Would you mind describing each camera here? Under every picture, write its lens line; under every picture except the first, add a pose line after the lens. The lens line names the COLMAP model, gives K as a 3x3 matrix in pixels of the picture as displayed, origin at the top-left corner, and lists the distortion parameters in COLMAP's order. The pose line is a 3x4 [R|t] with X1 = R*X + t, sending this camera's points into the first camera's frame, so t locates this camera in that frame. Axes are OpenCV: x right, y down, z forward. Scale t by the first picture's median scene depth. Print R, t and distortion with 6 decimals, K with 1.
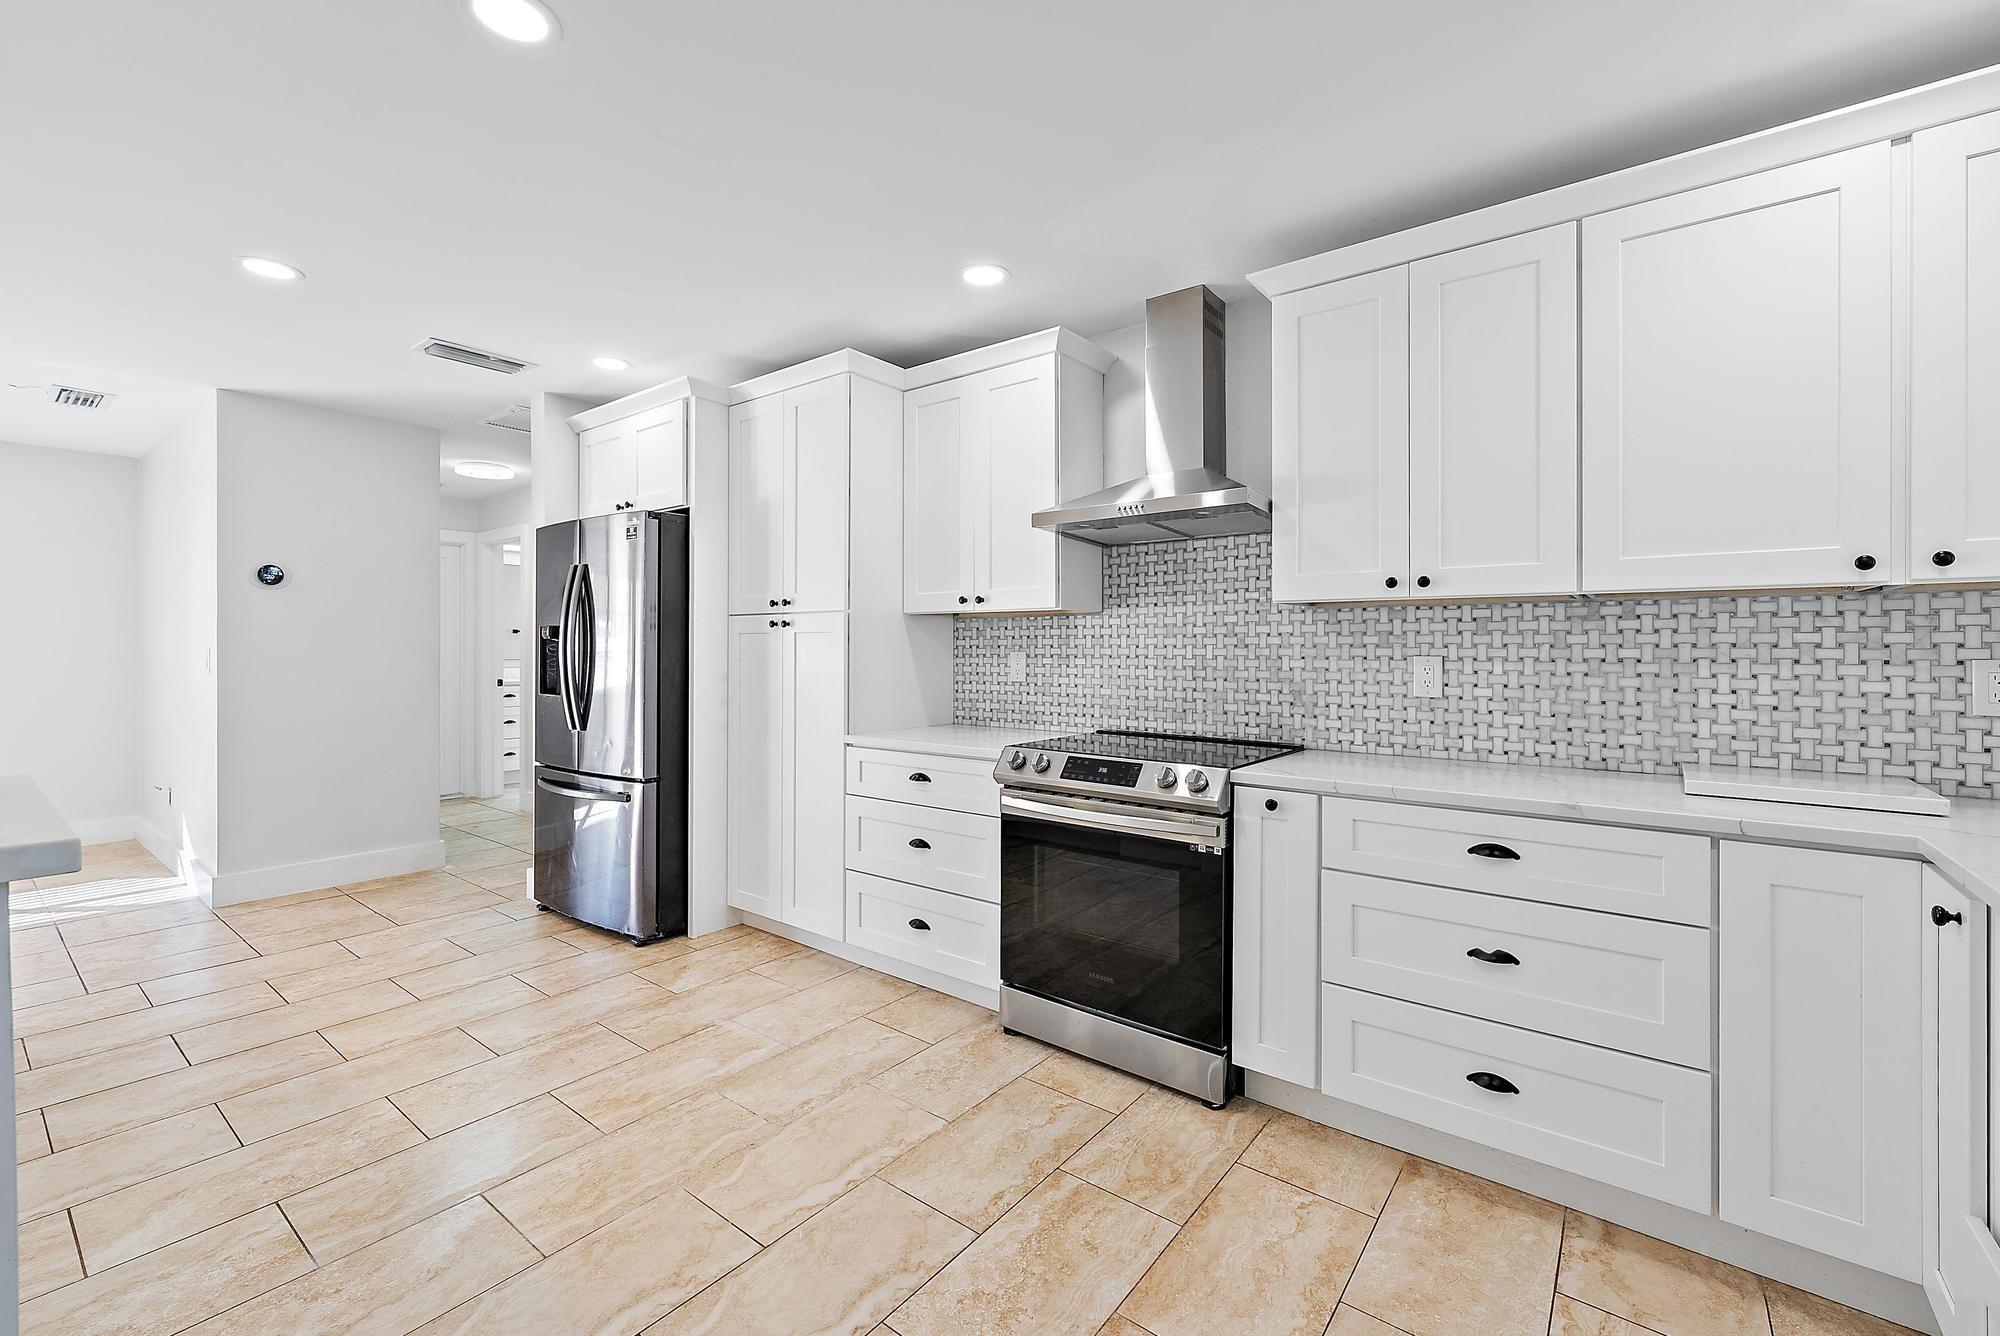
lens RADIAL K [[840.2, 0, 1016.8], [0, 840.2, 643.2], [0, 0, 1]] dist [-0.000378, 0.000194]
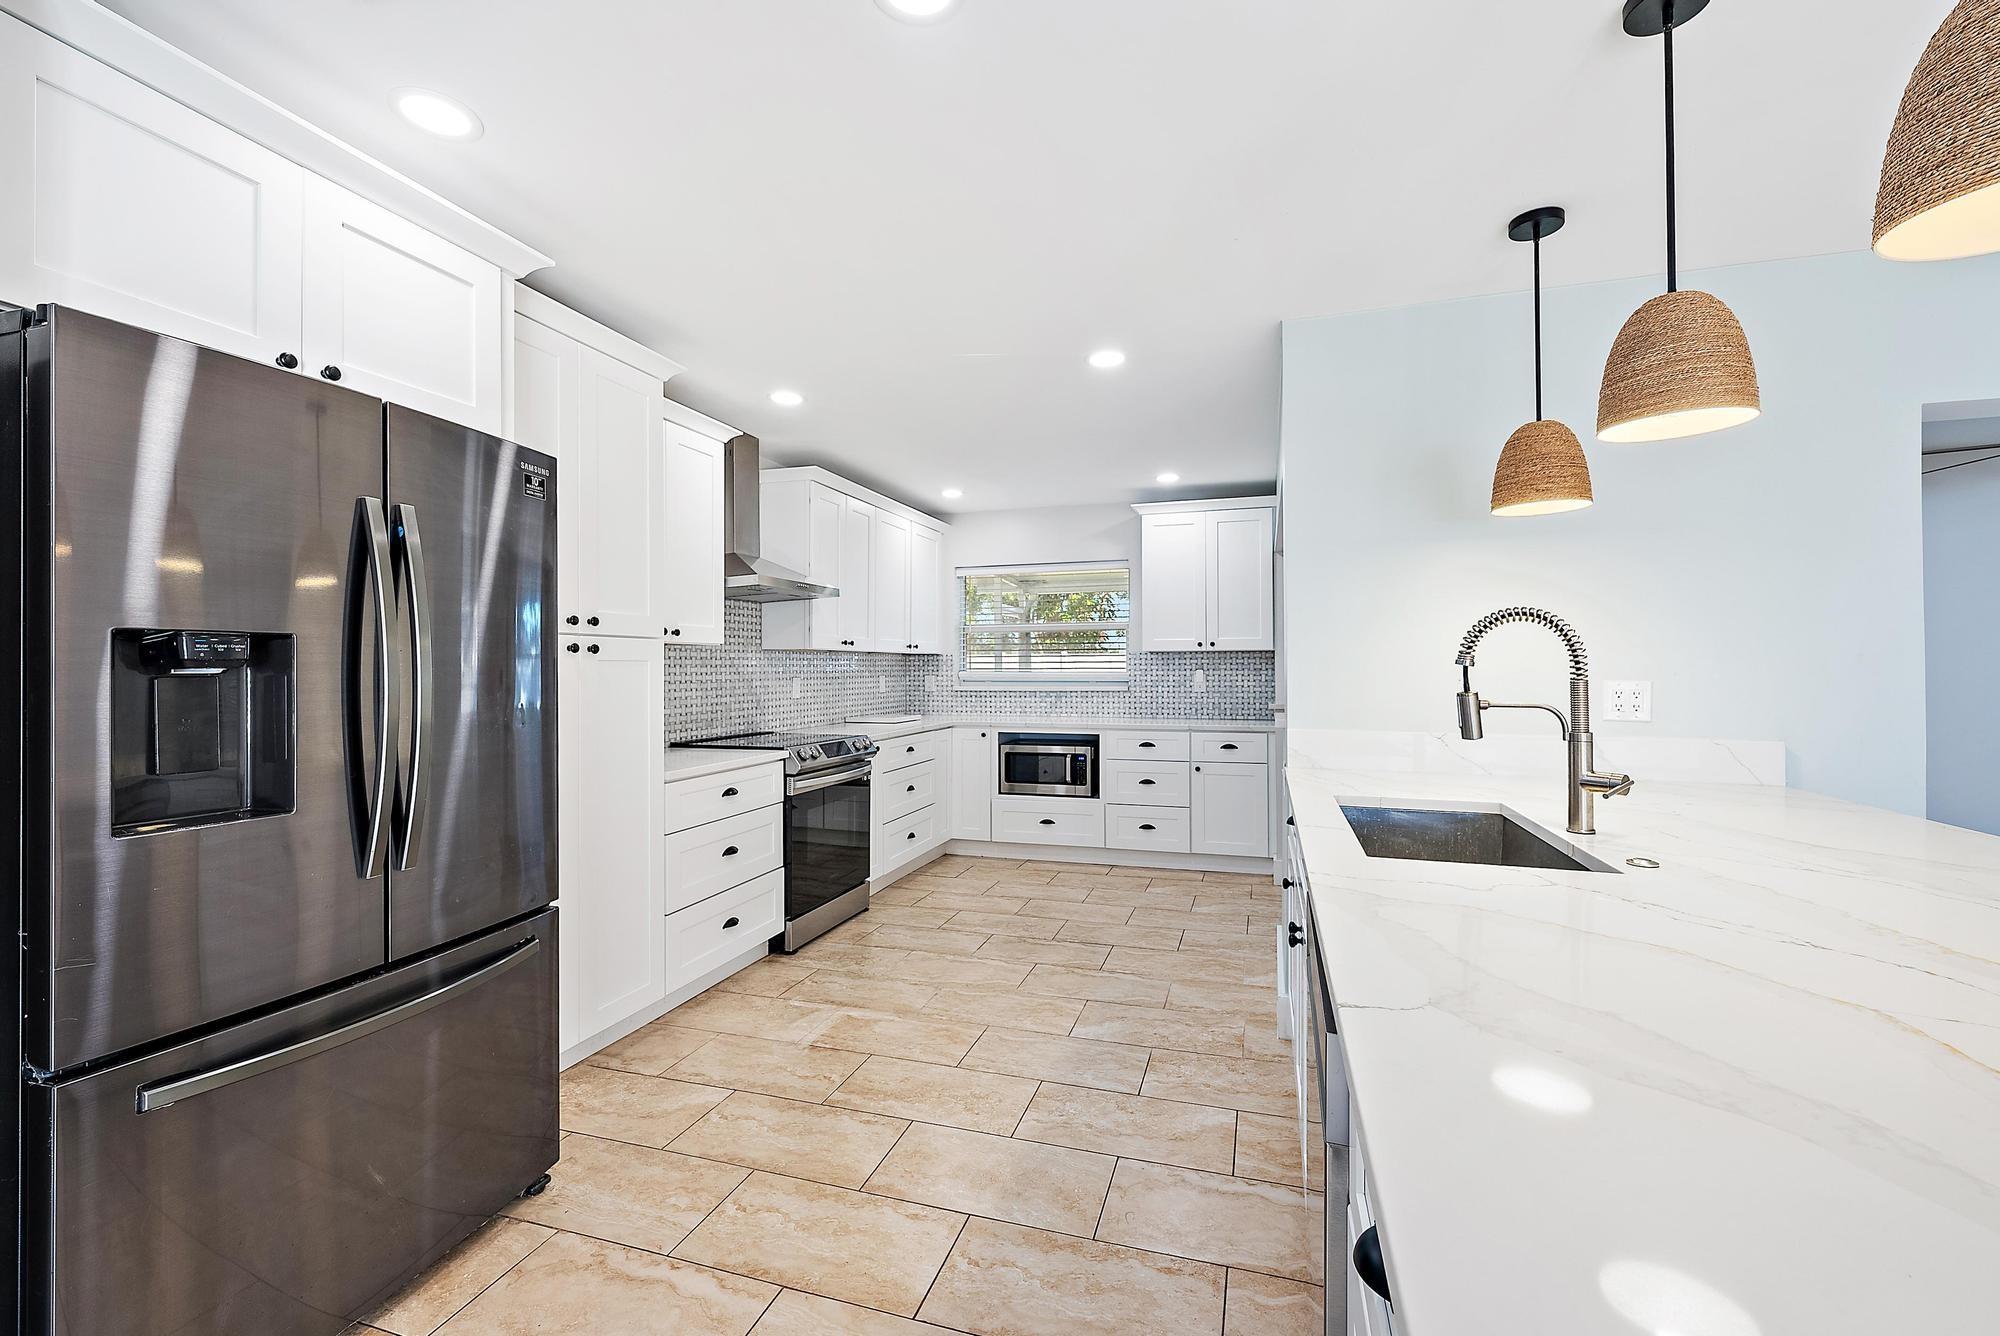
lens RADIAL K [[833.4, 0, 1000.0], [0, 833.4, 668.0], [0, 0, 1]] dist [-0.000850, -0.000278]
pose [[-0.337488, -0.002330, 0.941327, -1.523099], [-0.003419, 0.999993, 0.001249, -0.010561], [-0.941324, -0.002797, -0.337494, 1.229284]]
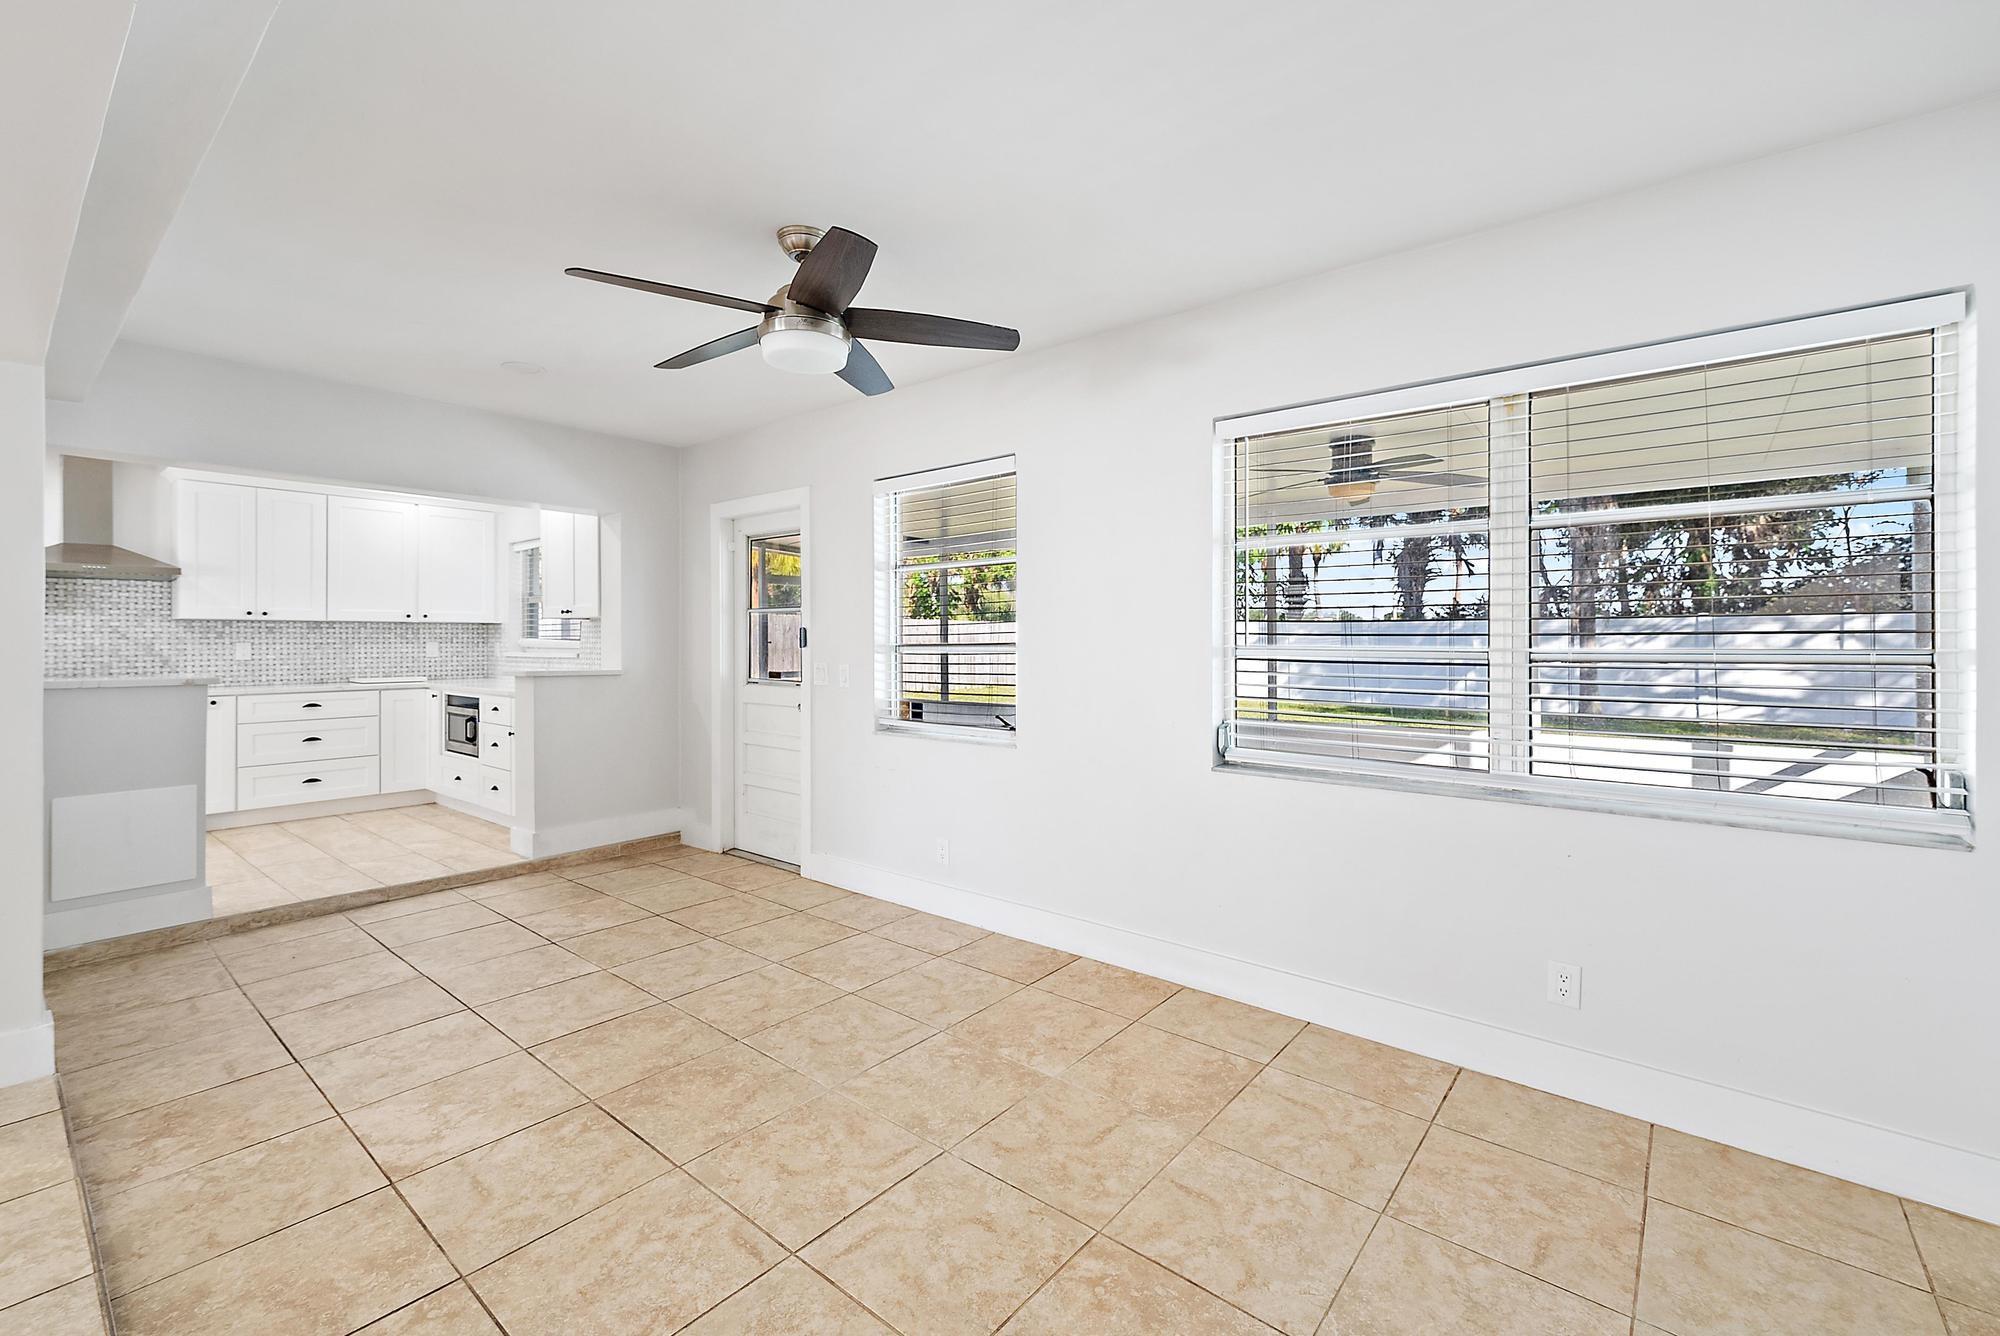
lens RADIAL K [[844.0, 0, 1007.8], [0, 844.0, 648.5], [0, 0, 1]] dist [0.001197, 0.000255]
pose [[0.035580, -0.013162, 0.999280, -1.823737], [-0.004555, 0.999901, 0.013333, -0.008979], [-0.999356, -0.005026, 0.035516, -1.238306]]
